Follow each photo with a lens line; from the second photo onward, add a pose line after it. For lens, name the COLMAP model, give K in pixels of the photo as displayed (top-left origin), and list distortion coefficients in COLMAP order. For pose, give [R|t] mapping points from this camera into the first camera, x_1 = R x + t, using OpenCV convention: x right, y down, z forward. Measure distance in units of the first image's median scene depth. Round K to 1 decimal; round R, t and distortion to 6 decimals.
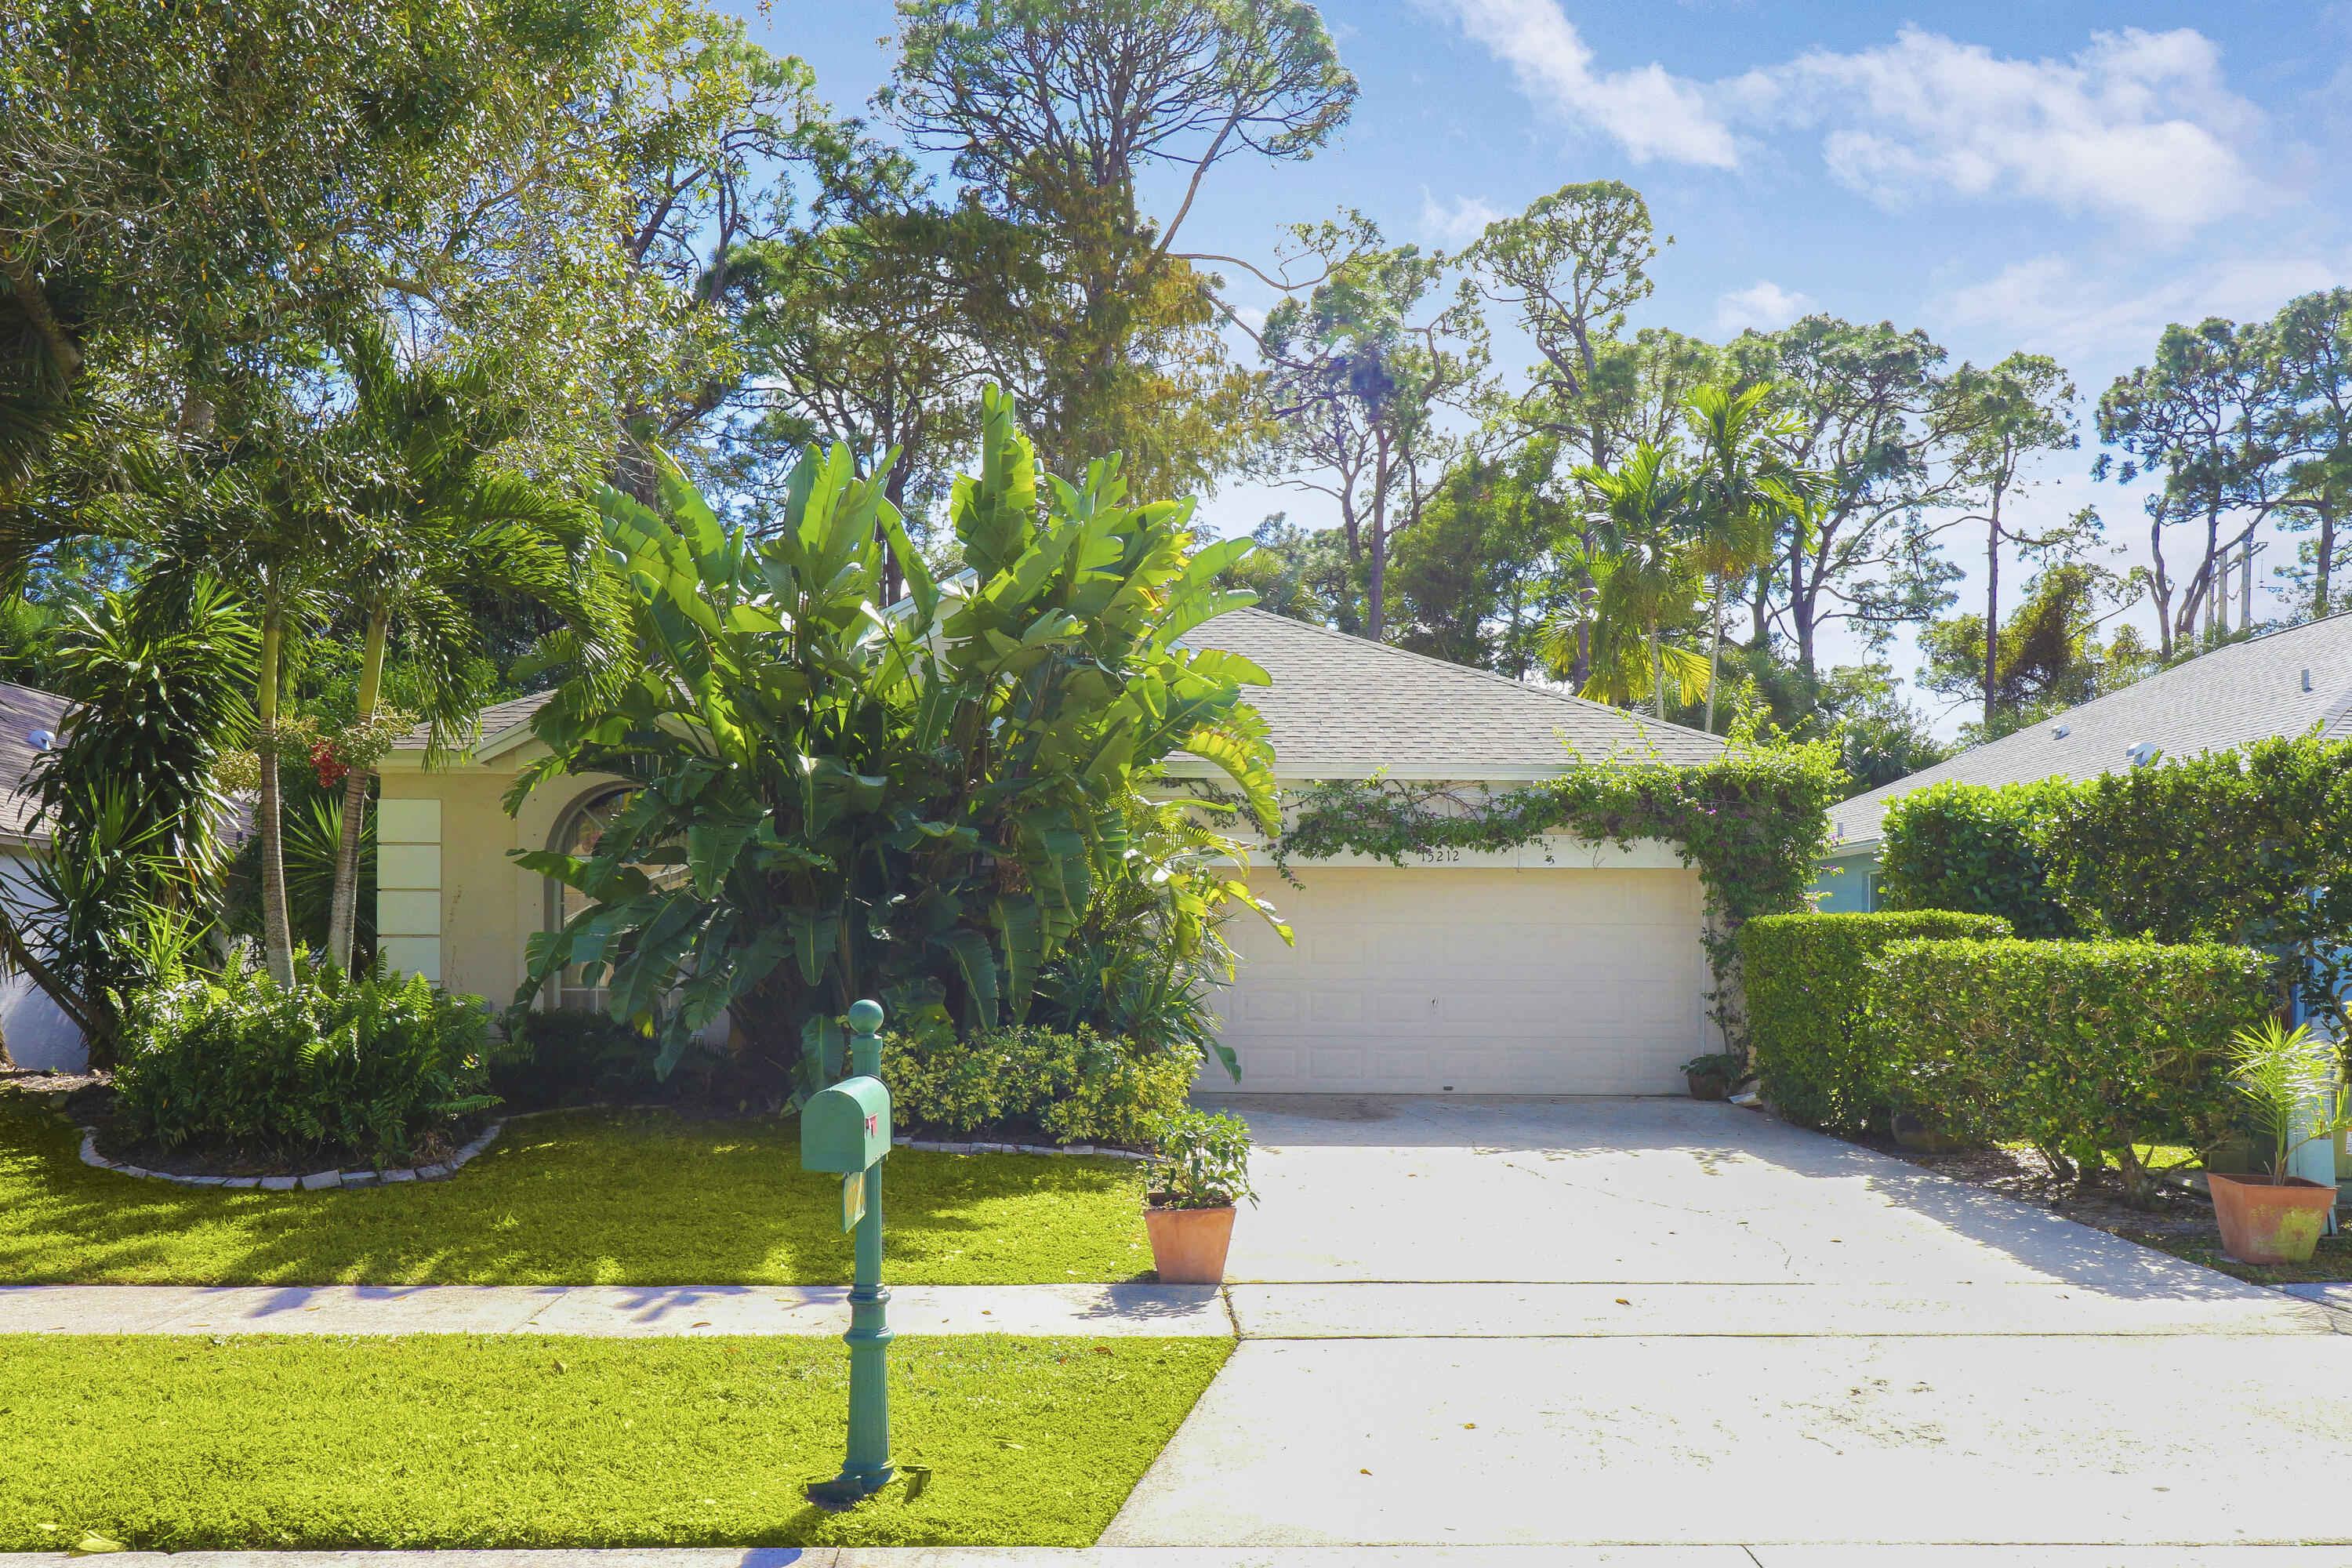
lens RADIAL K [[1881.1, 0, 1176.0], [0, 1881.1, 784.0], [0, 0, 1]] dist [0.006885, 0.000481]
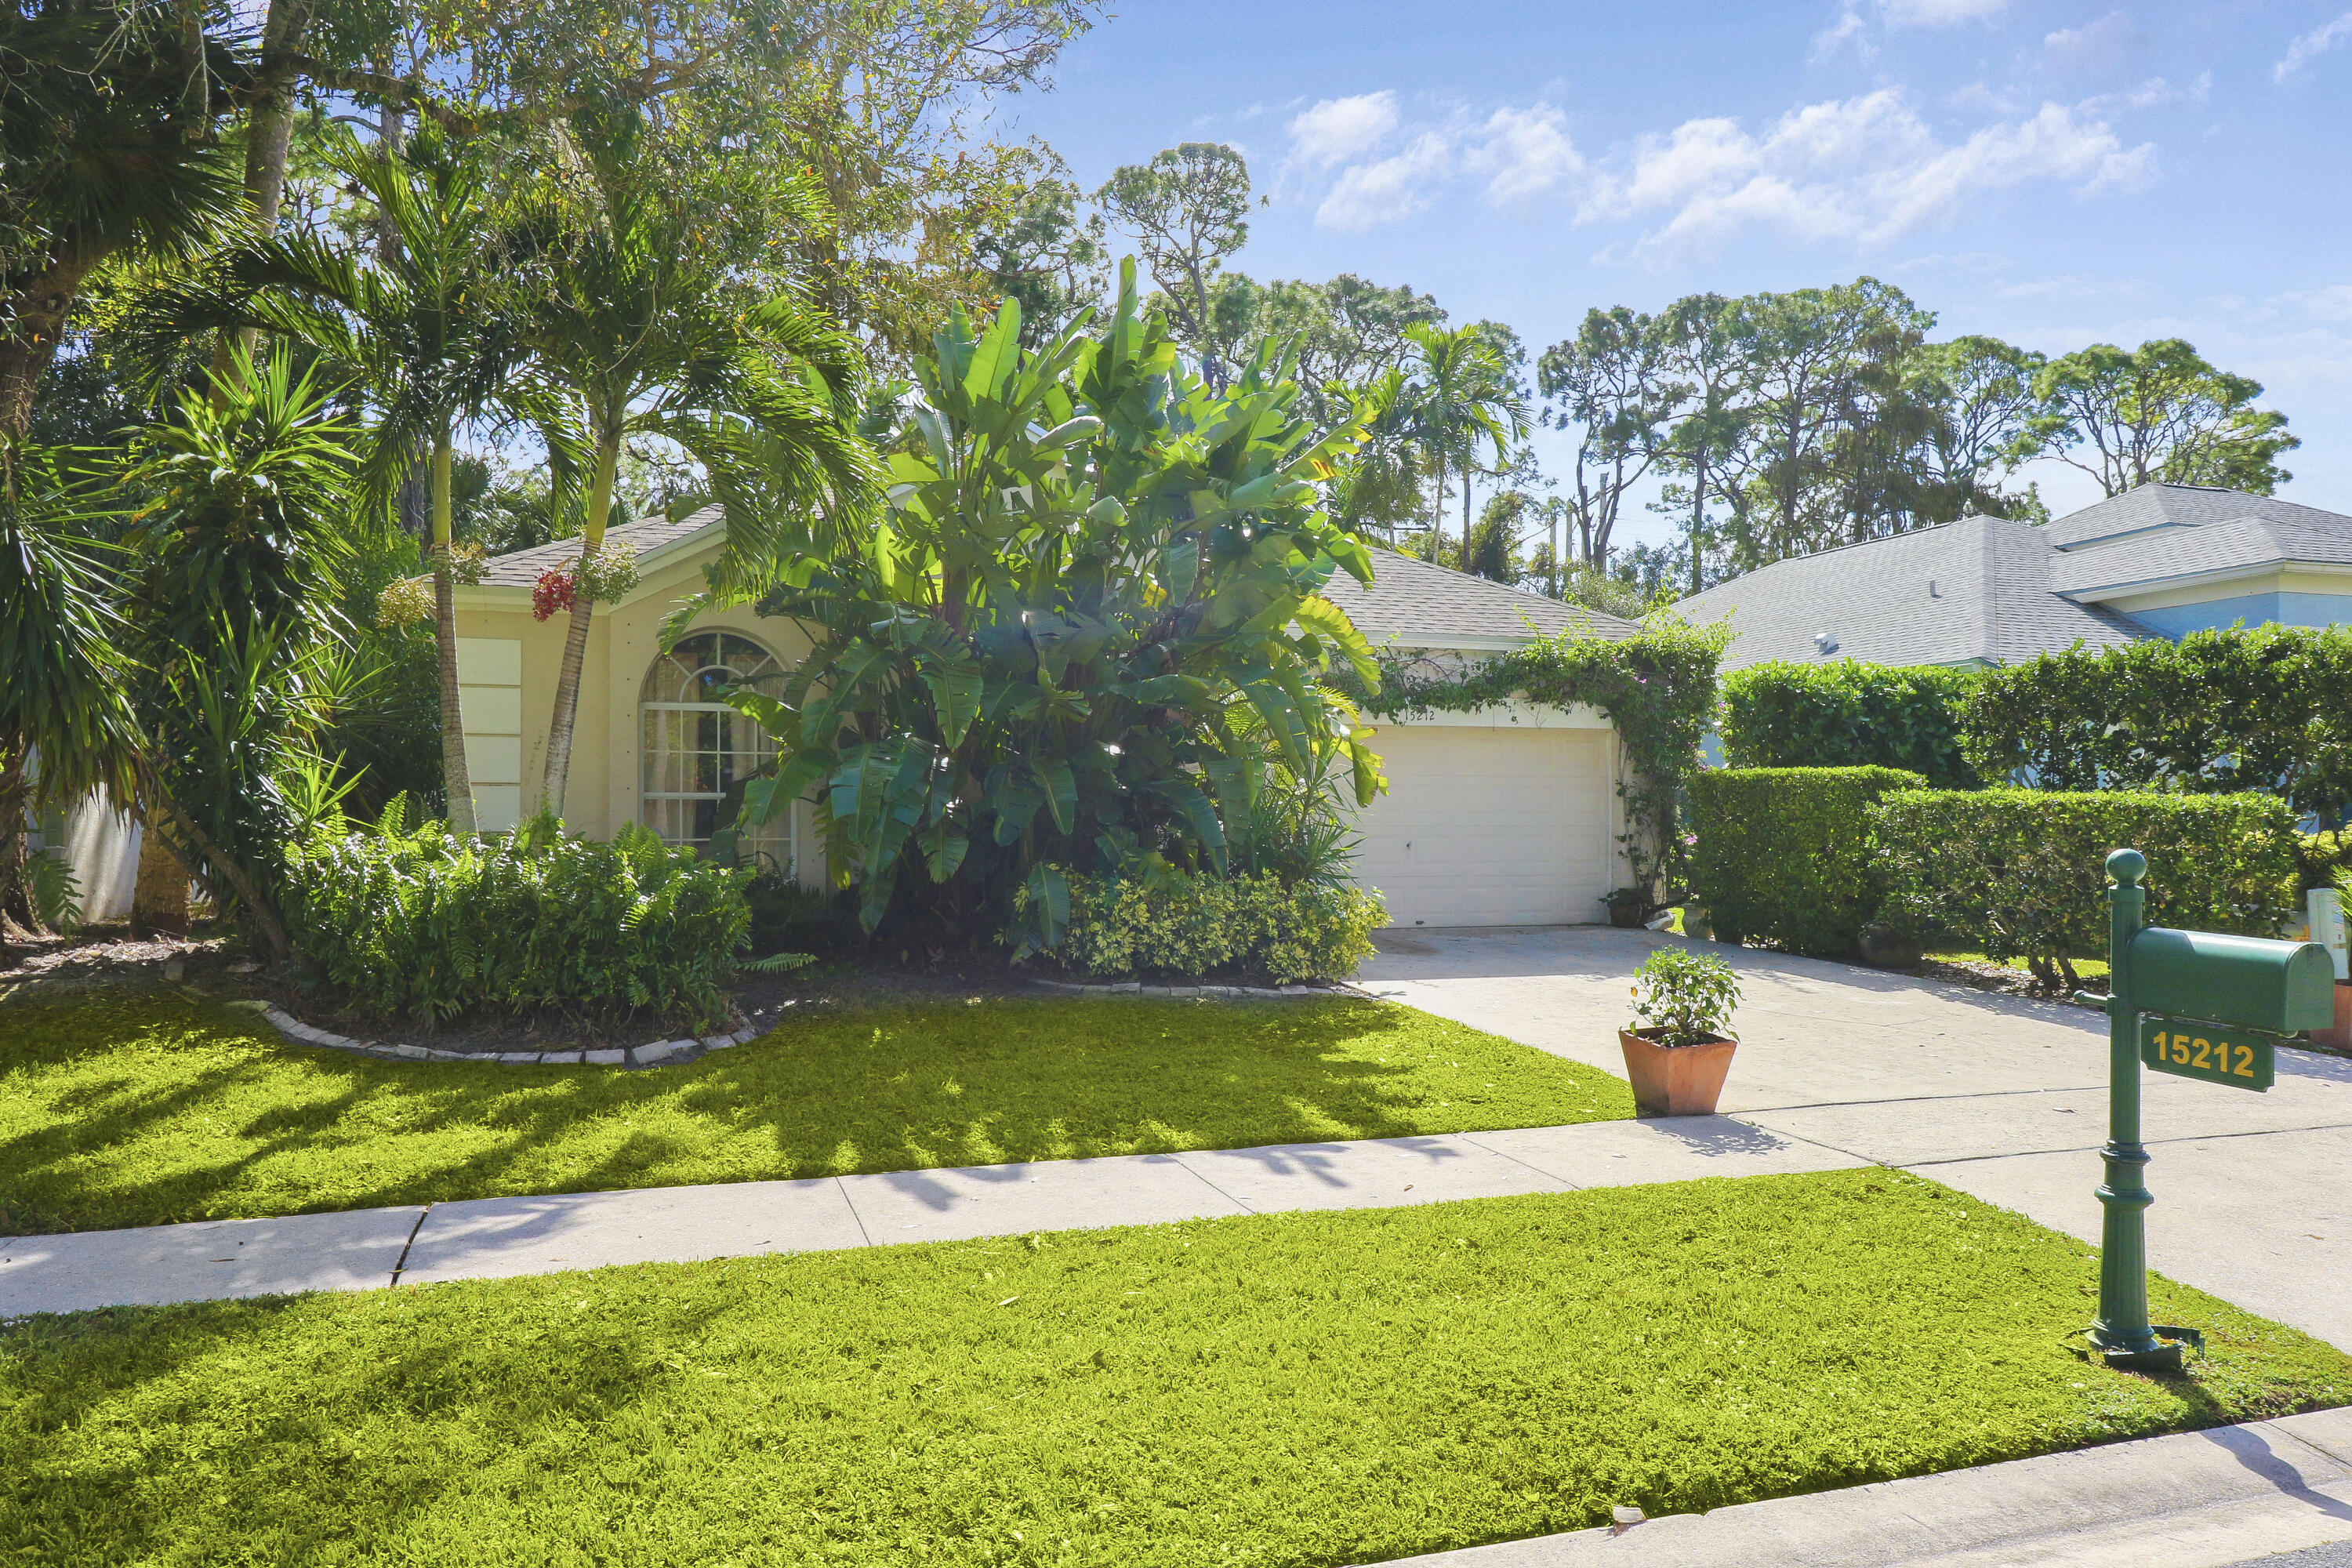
lens RADIAL K [[1639.5, 0, 1177.3], [0, 1639.5, 655.7], [0, 0, 1]] dist [0.003601, -0.000145]
pose [[0.957873, 0.024416, 0.286152, -0.102000], [-0.024252, 0.999697, -0.004116, 0.003701], [-0.286166, -0.002997, 0.958175, 0.038744]]
